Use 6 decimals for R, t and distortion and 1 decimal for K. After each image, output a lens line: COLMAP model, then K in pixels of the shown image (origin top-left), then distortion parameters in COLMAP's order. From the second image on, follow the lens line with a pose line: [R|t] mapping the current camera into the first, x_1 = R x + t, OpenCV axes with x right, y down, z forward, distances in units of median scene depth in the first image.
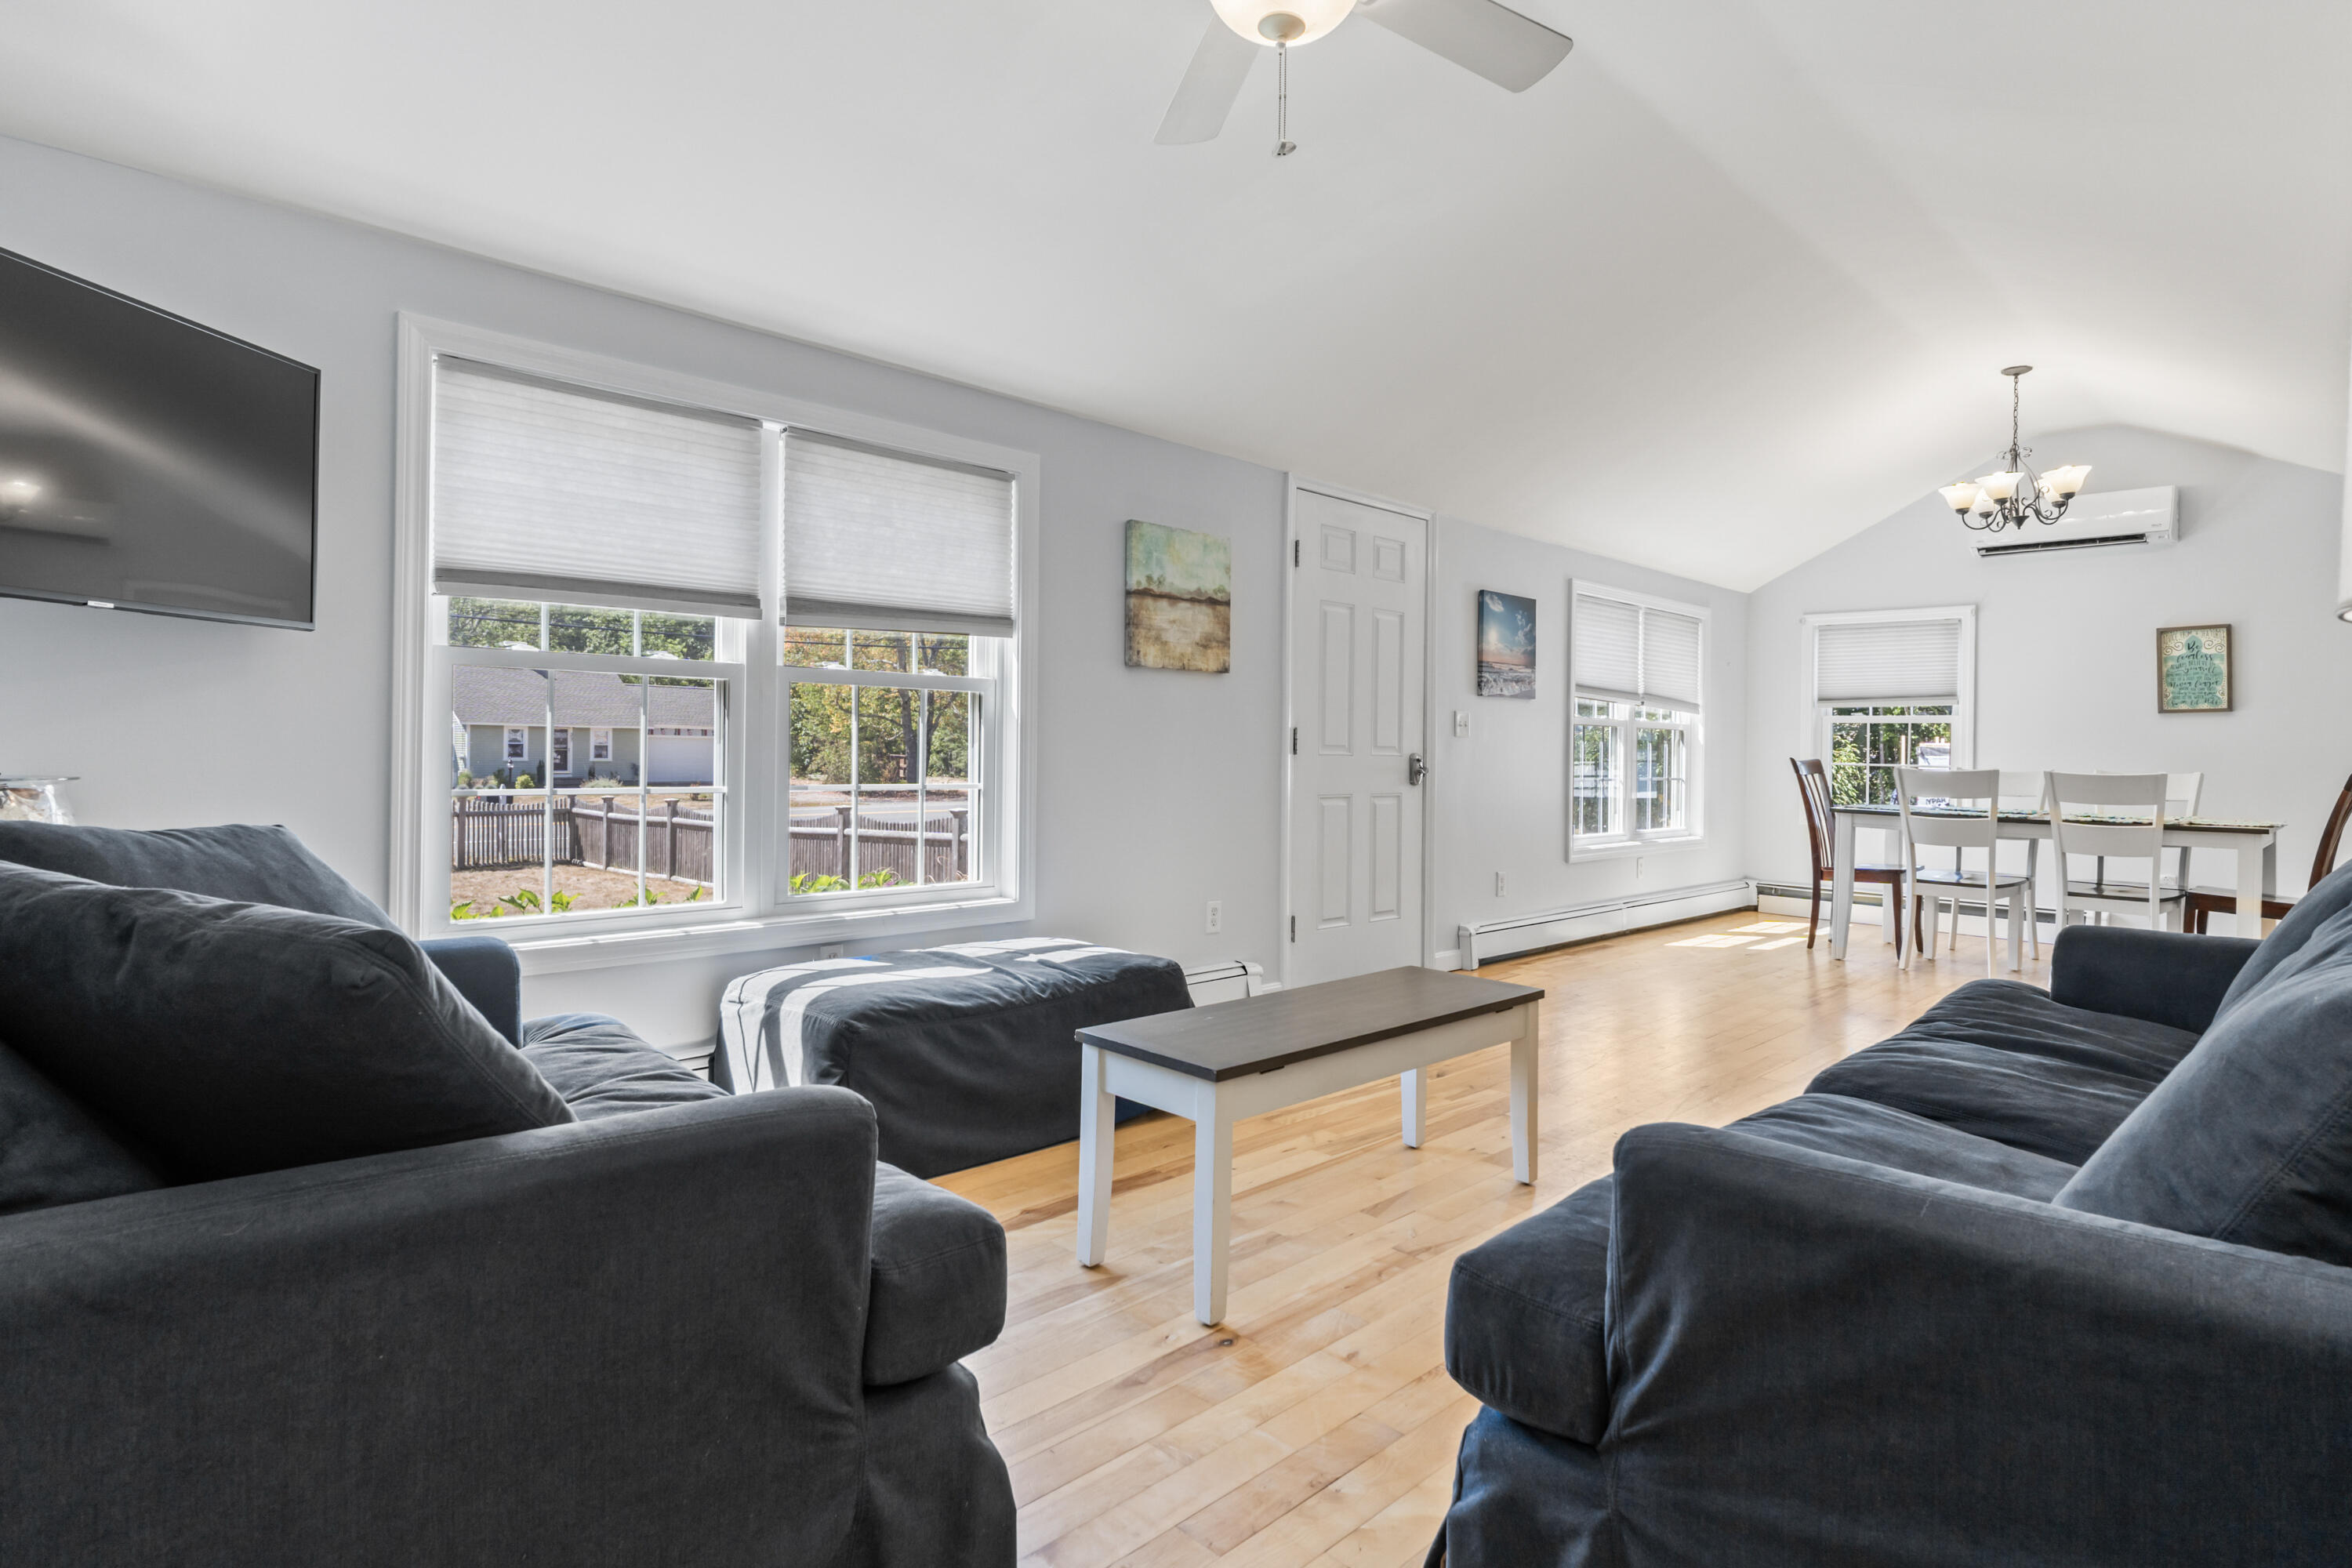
lens RADIAL K [[1235.1, 0, 1186.3], [0, 1235.1, 739.3], [0, 0, 1]] dist [-0.001209, -0.000117]
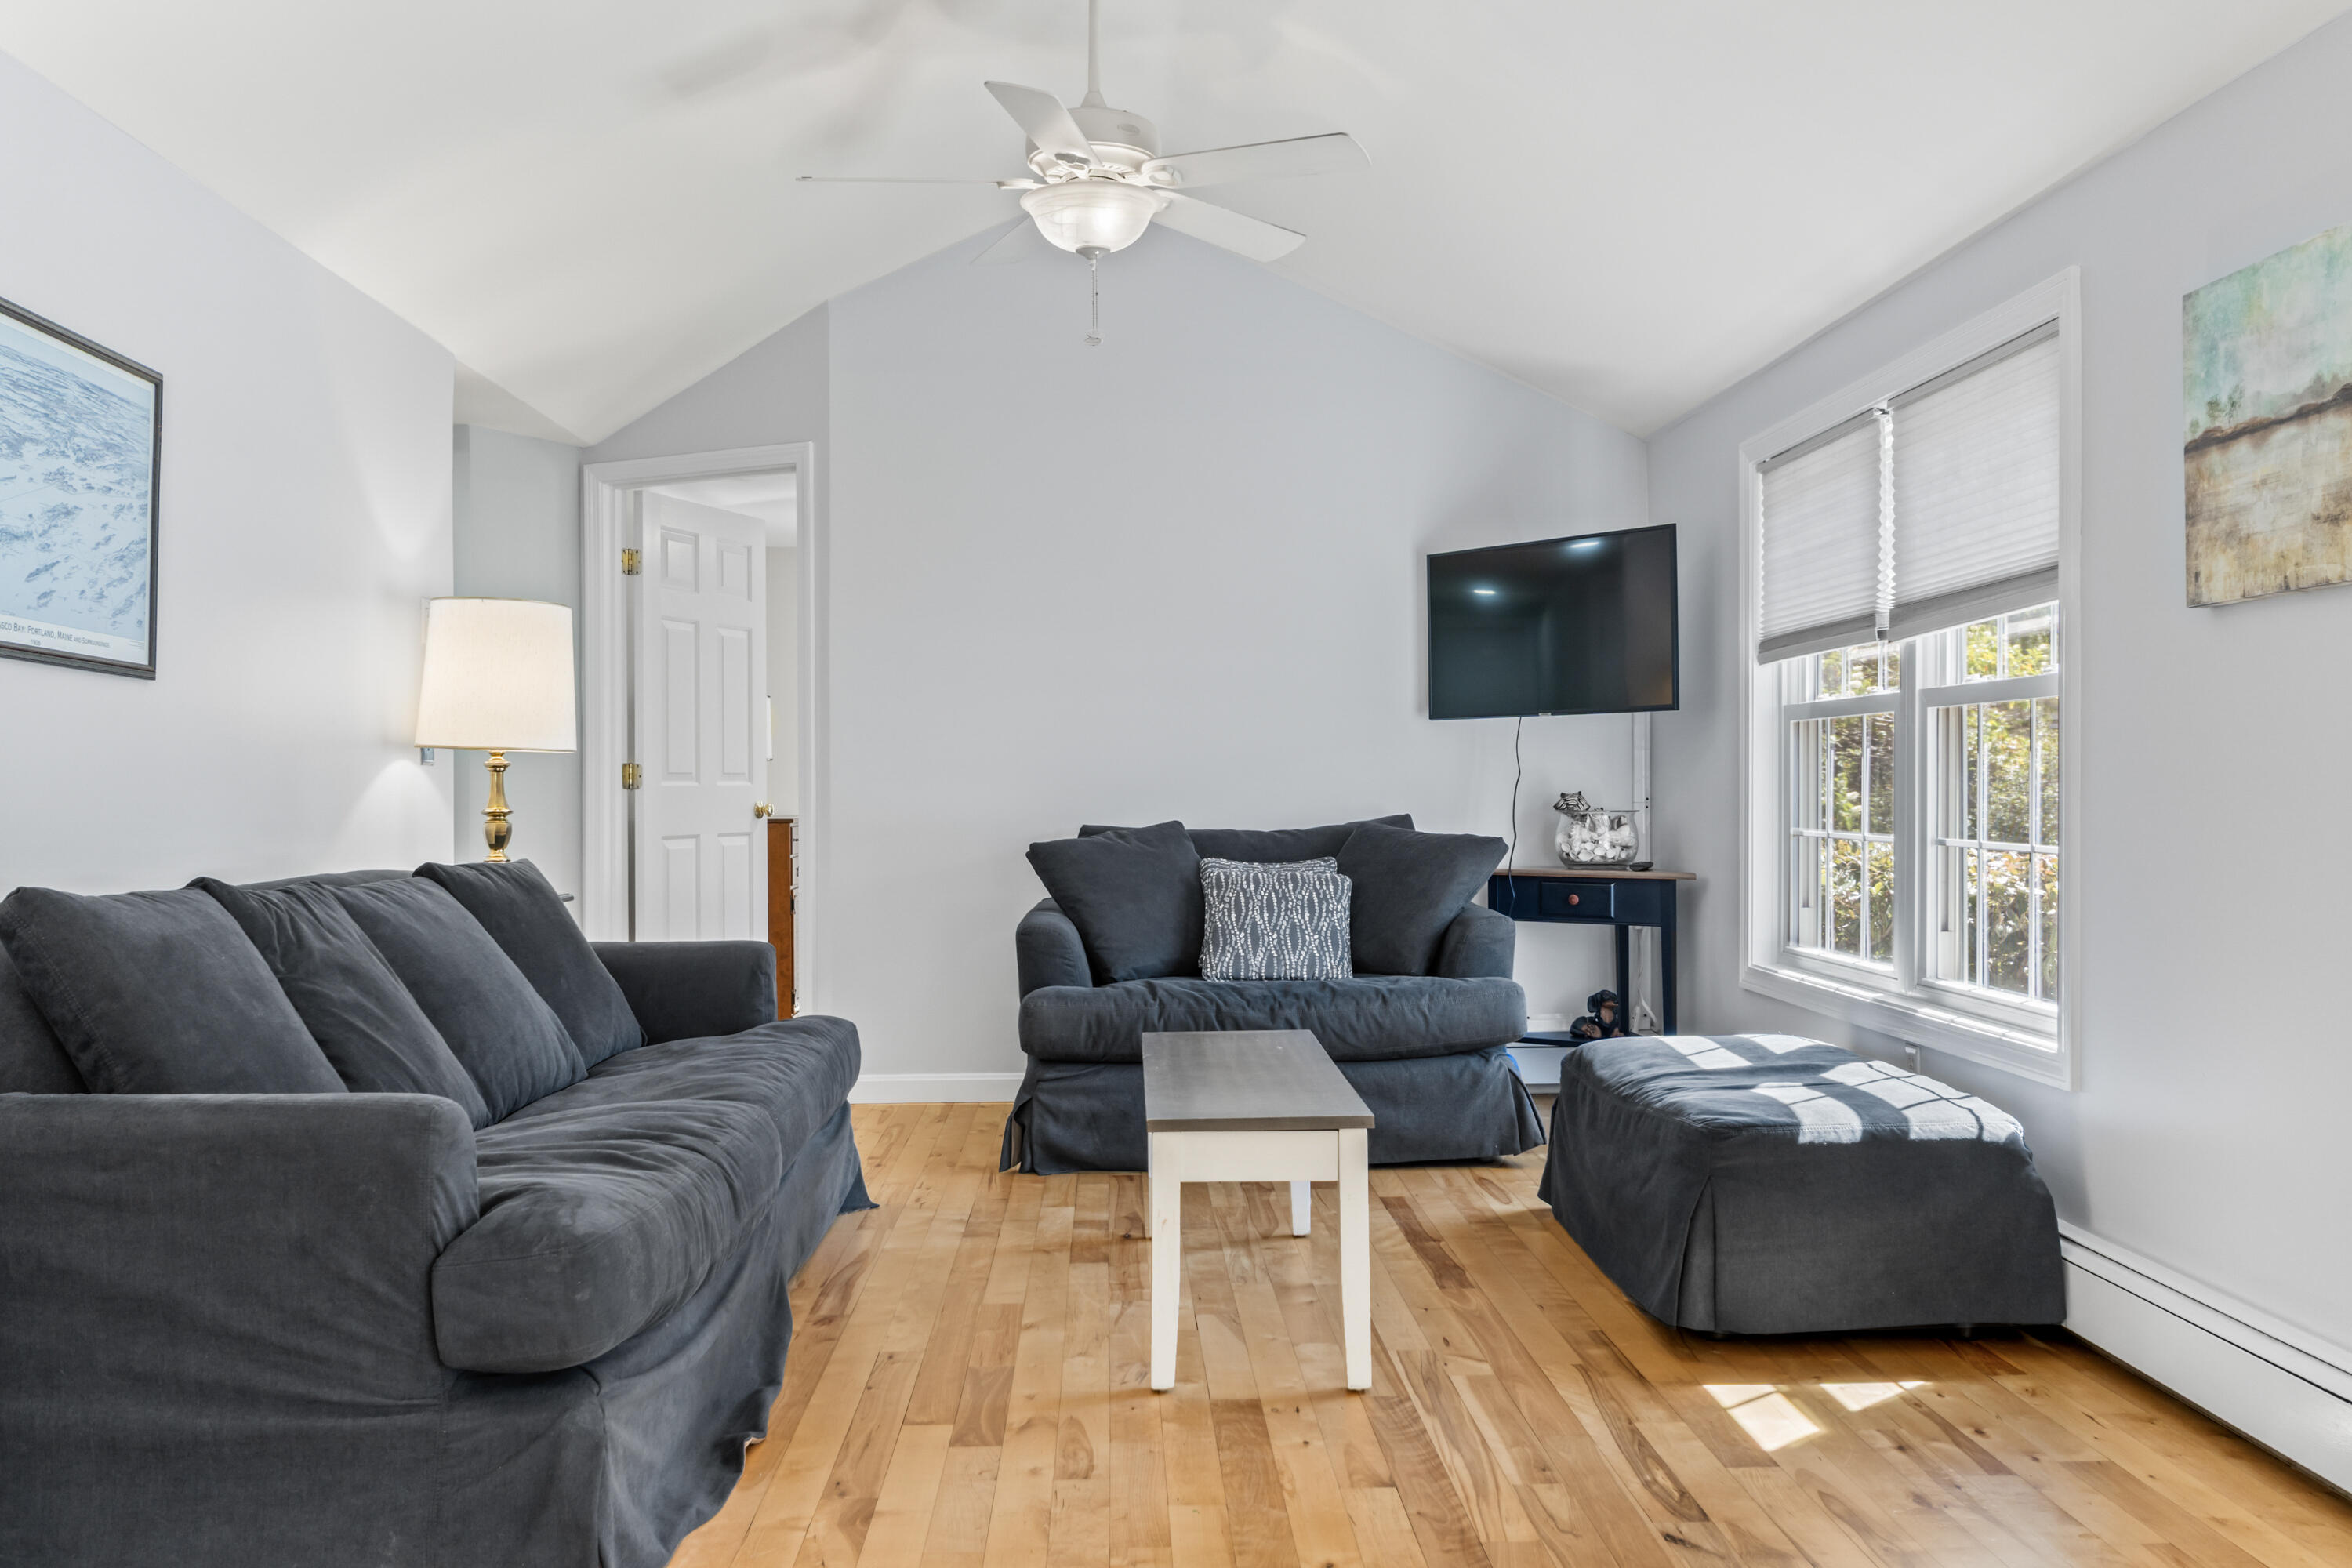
lens RADIAL K [[1878.4, 0, 1179.6], [0, 1878.4, 775.8], [0, 0, 1]] dist [-0.007001, 0.003941]
pose [[-0.680884, -0.015673, -0.732224, 0.490022], [-0.001958, 0.999806, -0.019580, 0.012309], [0.732389, -0.011898, -0.680783, 0.805900]]
